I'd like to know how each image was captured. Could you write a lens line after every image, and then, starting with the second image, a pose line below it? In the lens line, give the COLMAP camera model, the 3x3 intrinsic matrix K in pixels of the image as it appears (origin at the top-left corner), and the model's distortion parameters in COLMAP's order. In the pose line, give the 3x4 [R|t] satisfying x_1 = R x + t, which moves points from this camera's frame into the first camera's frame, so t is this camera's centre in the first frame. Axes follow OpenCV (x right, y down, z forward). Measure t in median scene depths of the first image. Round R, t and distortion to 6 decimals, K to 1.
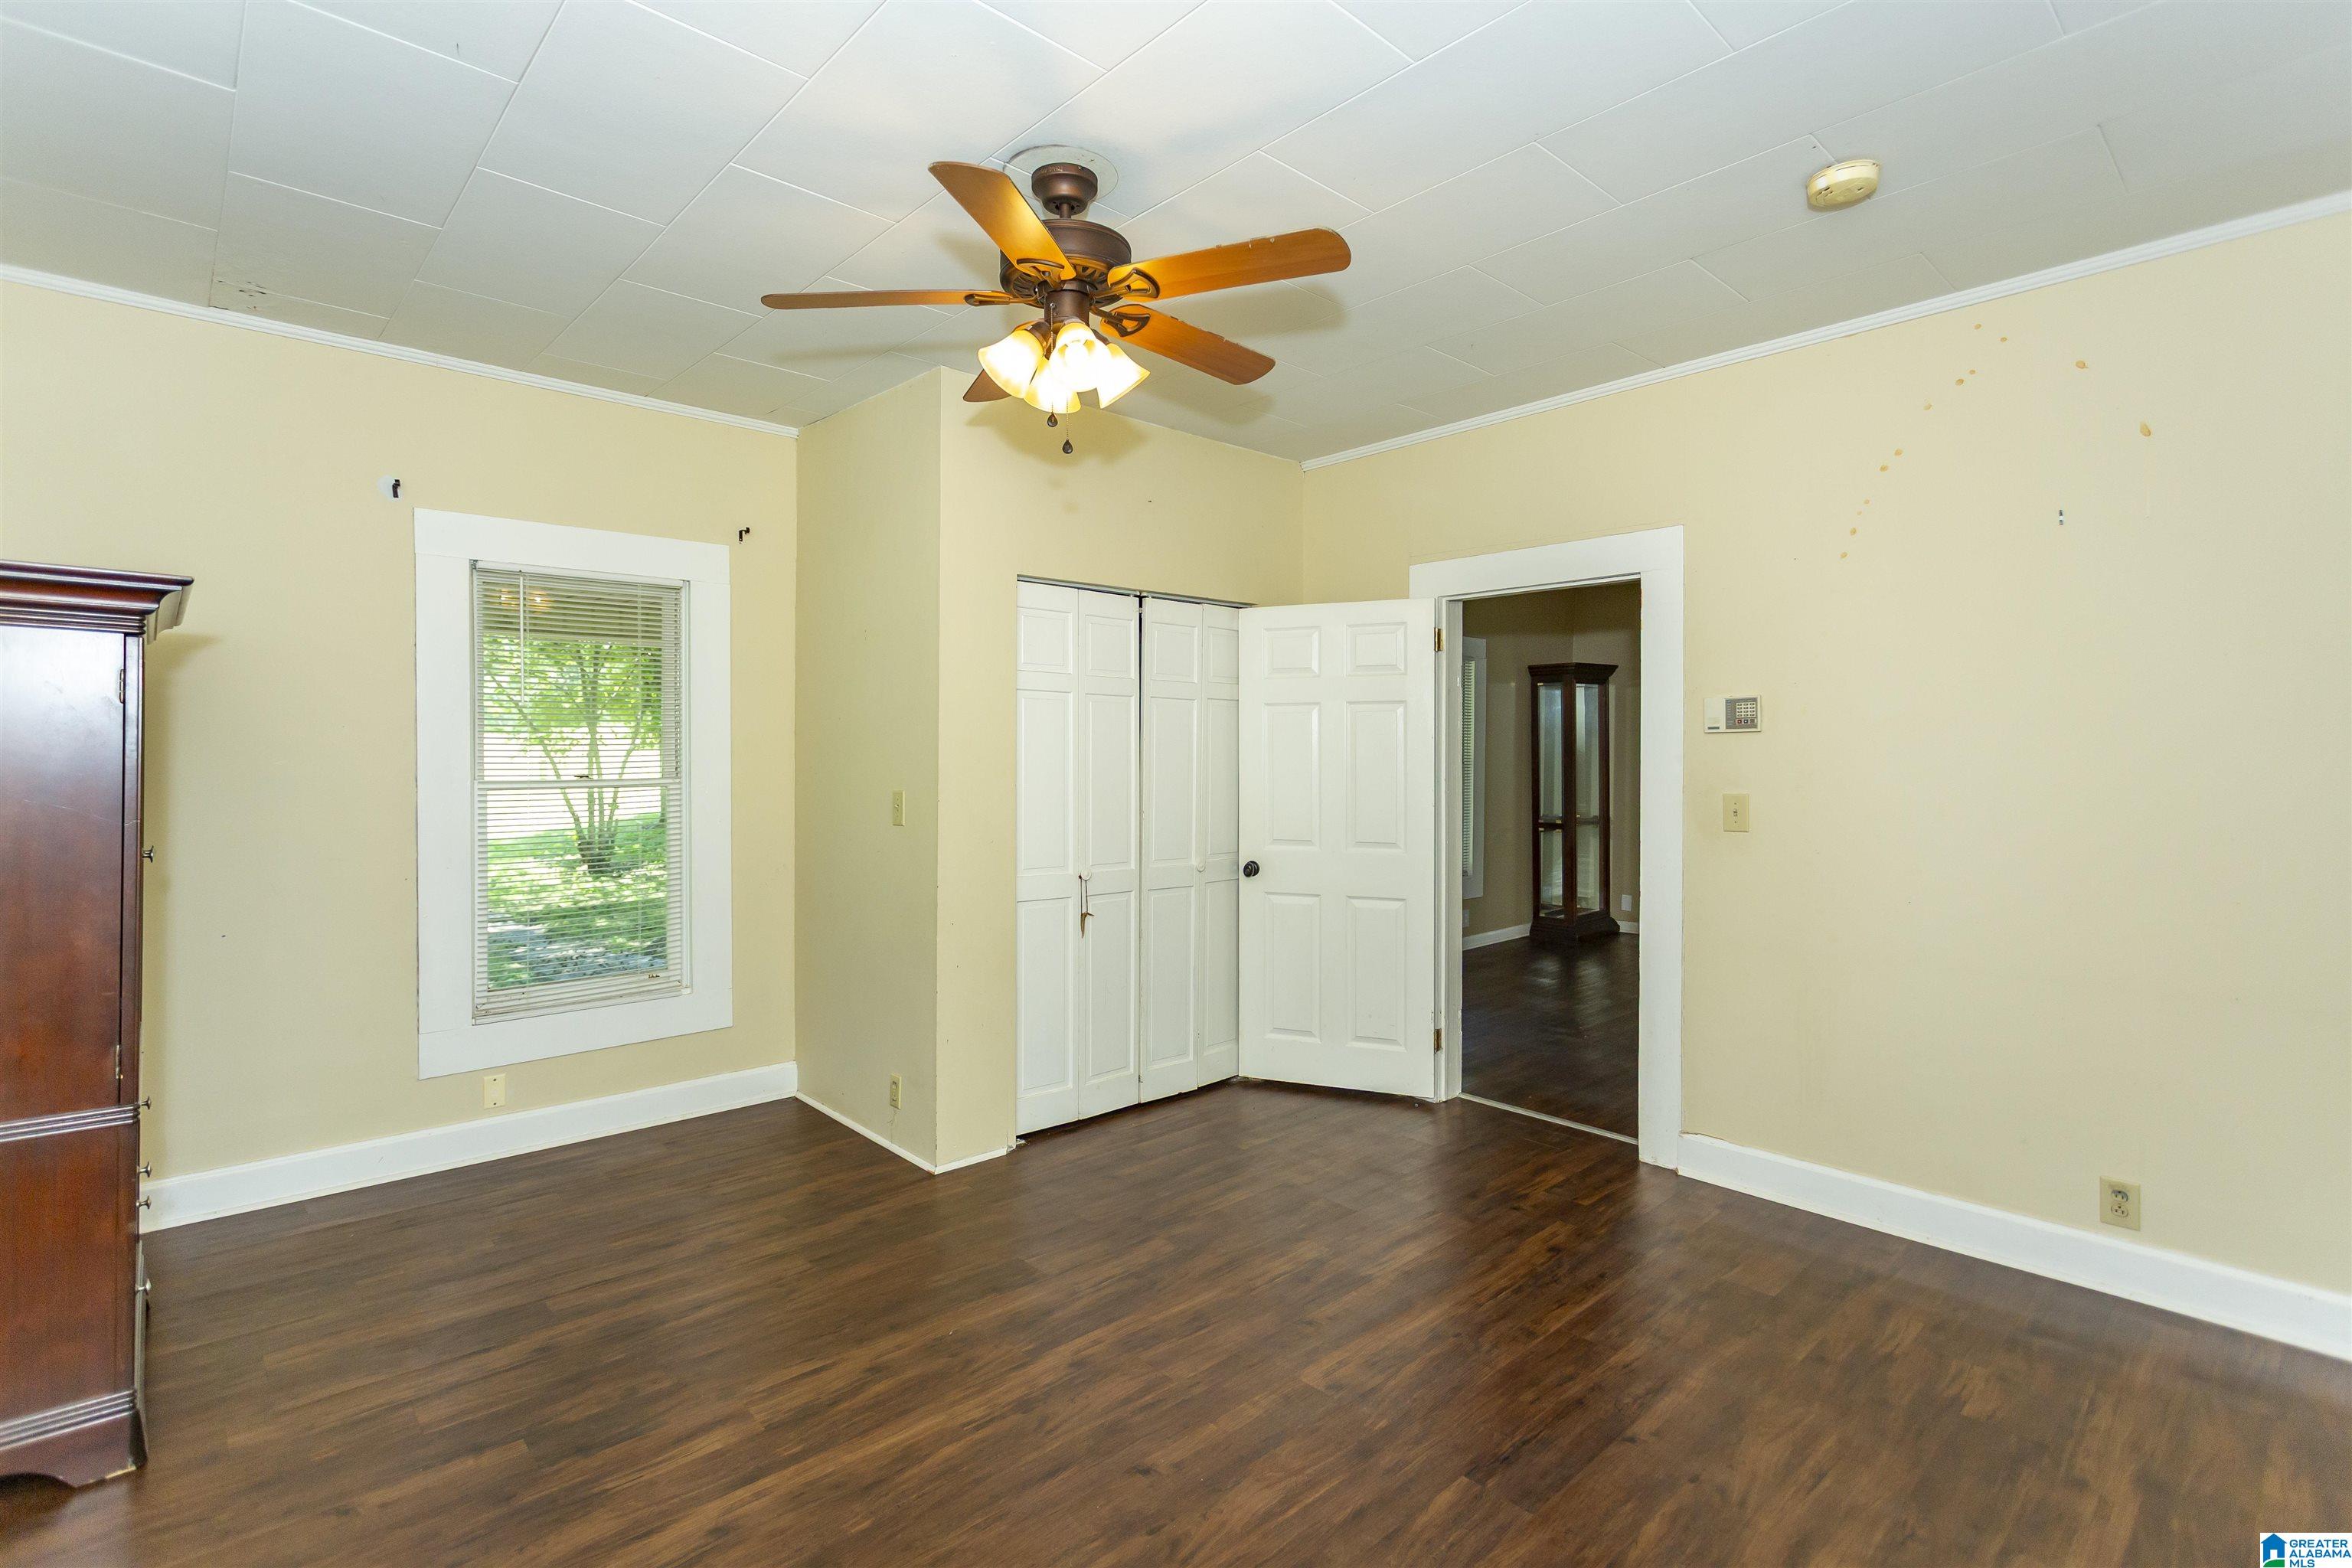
lens RADIAL K [[1117.0, 0, 1161.2], [0, 1117.0, 778.3], [0, 0, 1]] dist [0.001955, 0.003864]
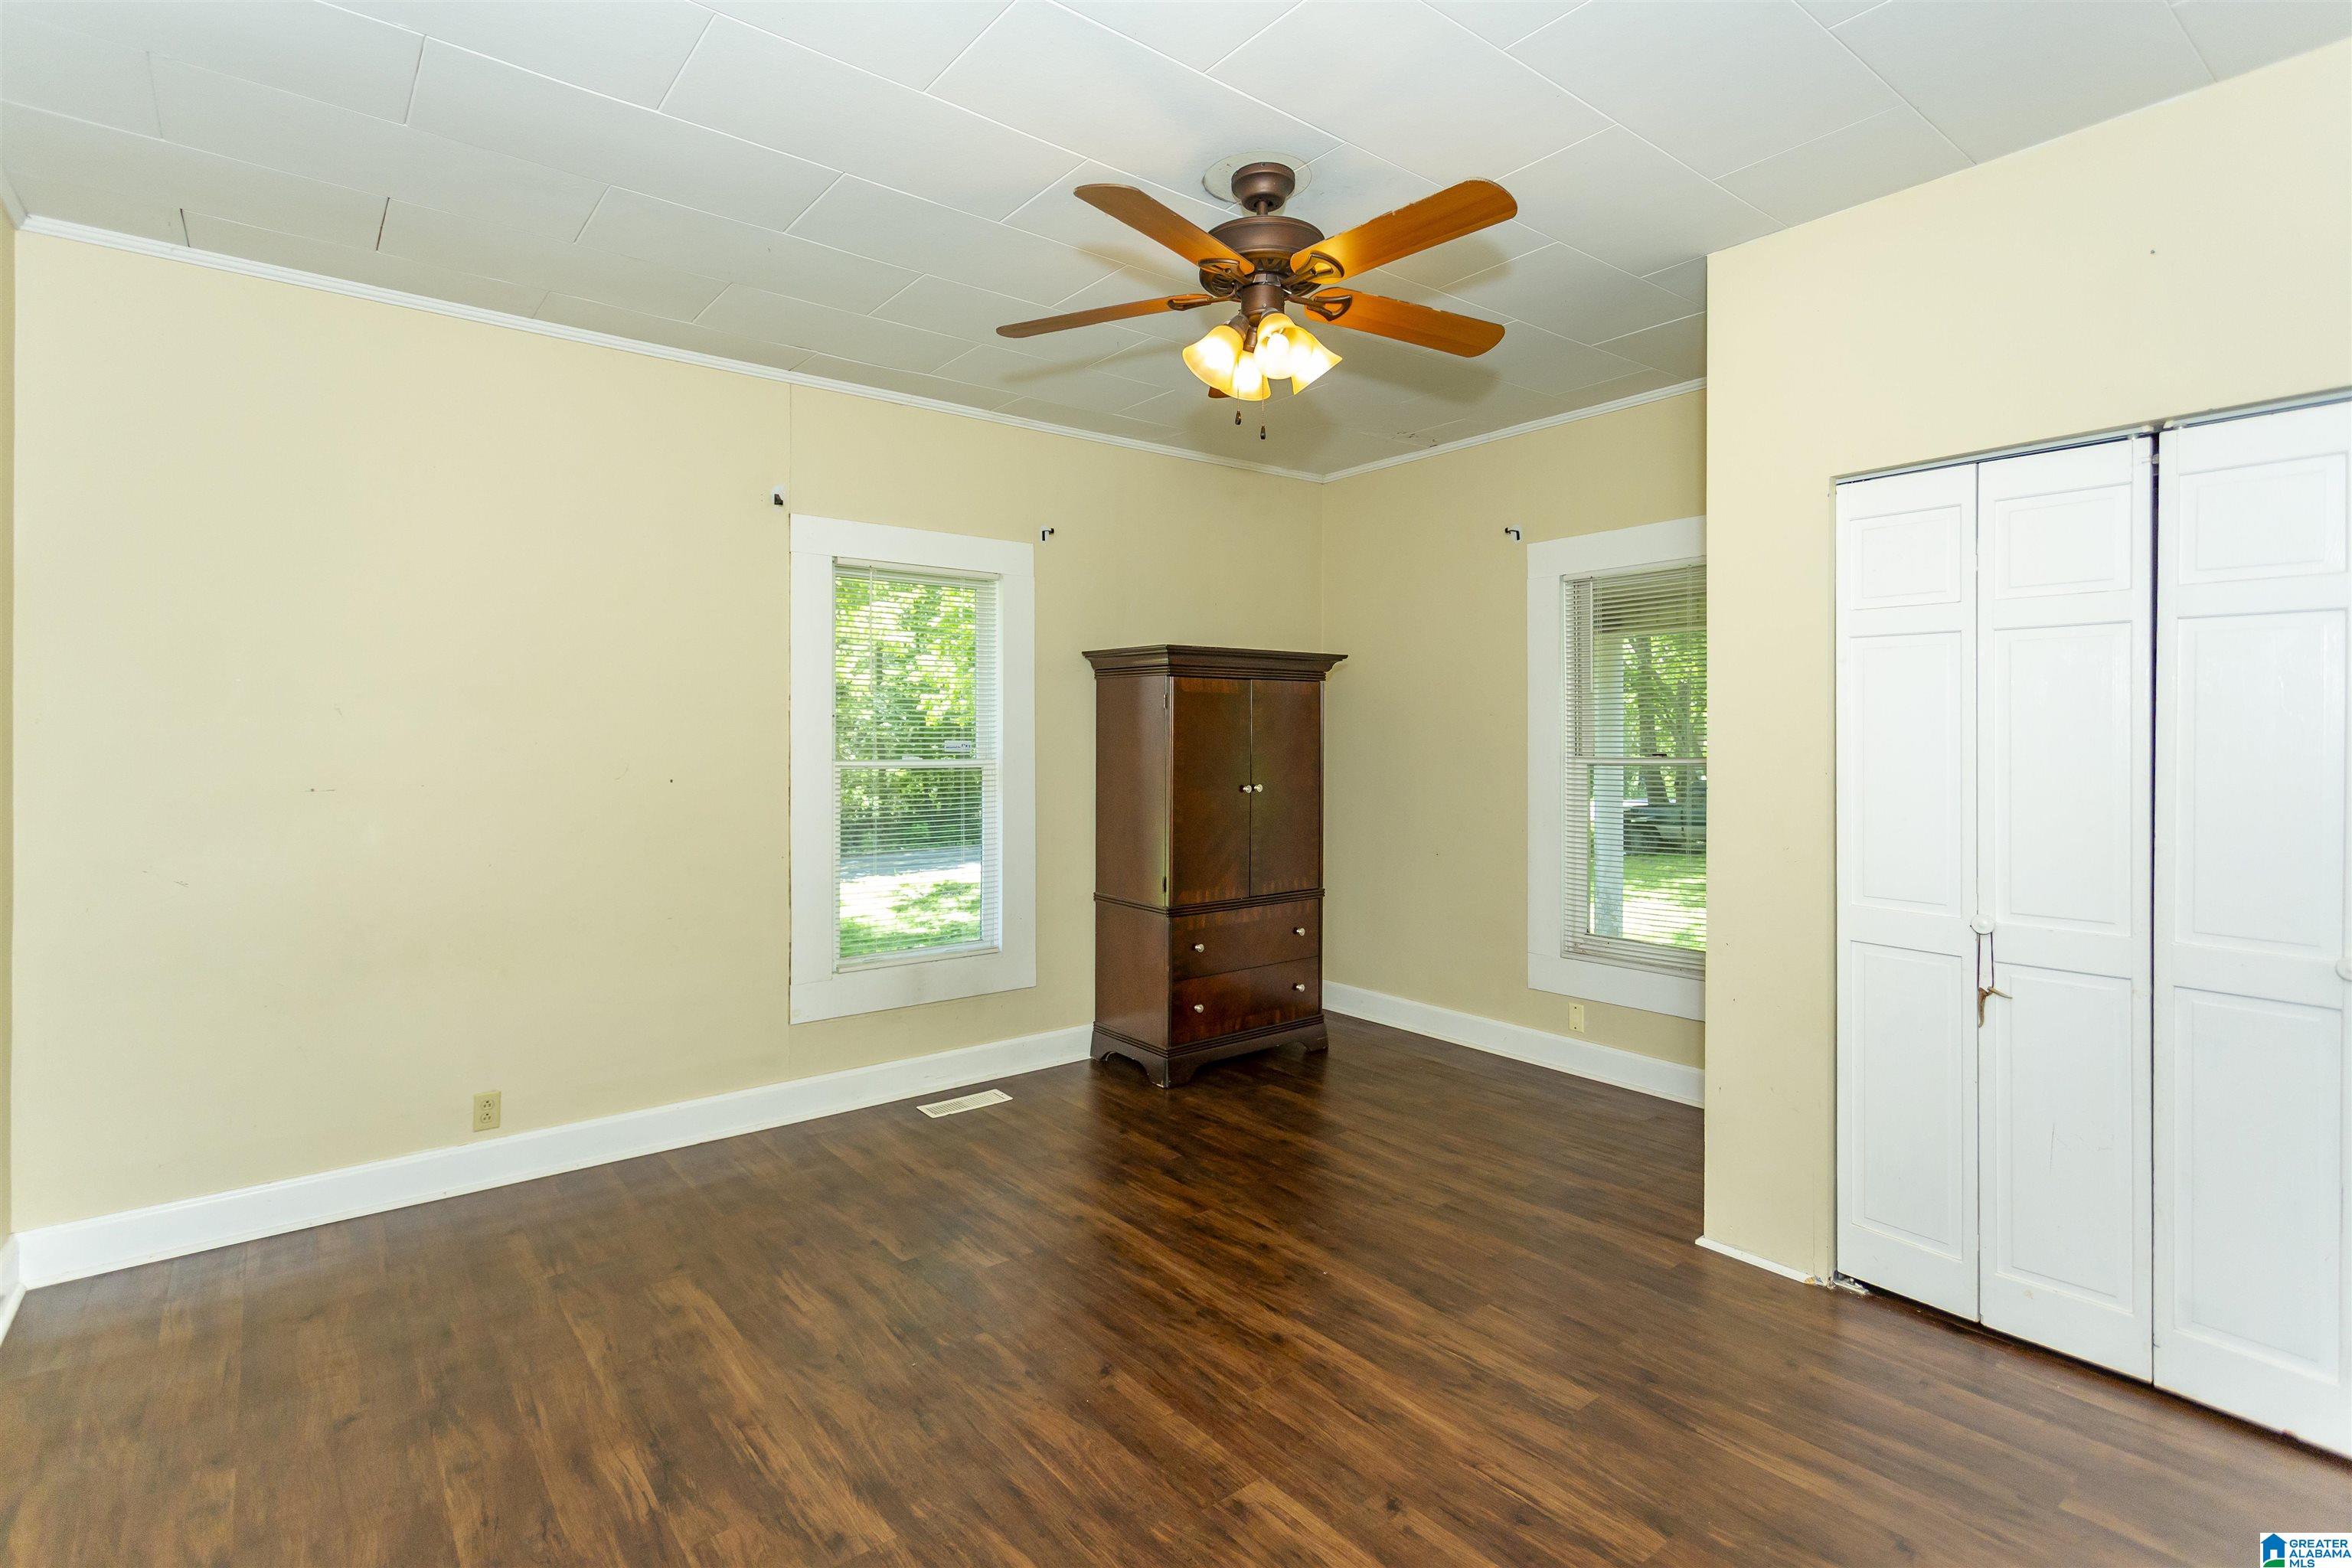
lens RADIAL K [[1117.0, 0, 1168.9], [0, 1117.0, 762.2], [0, 0, 1]] dist [0.001955, 0.003864]
pose [[-0.067856, 0.018505, -0.997523, 0.840908], [-0.018894, 0.999625, 0.019829, -0.011767], [0.997516, 0.020192, -0.067481, 0.869405]]
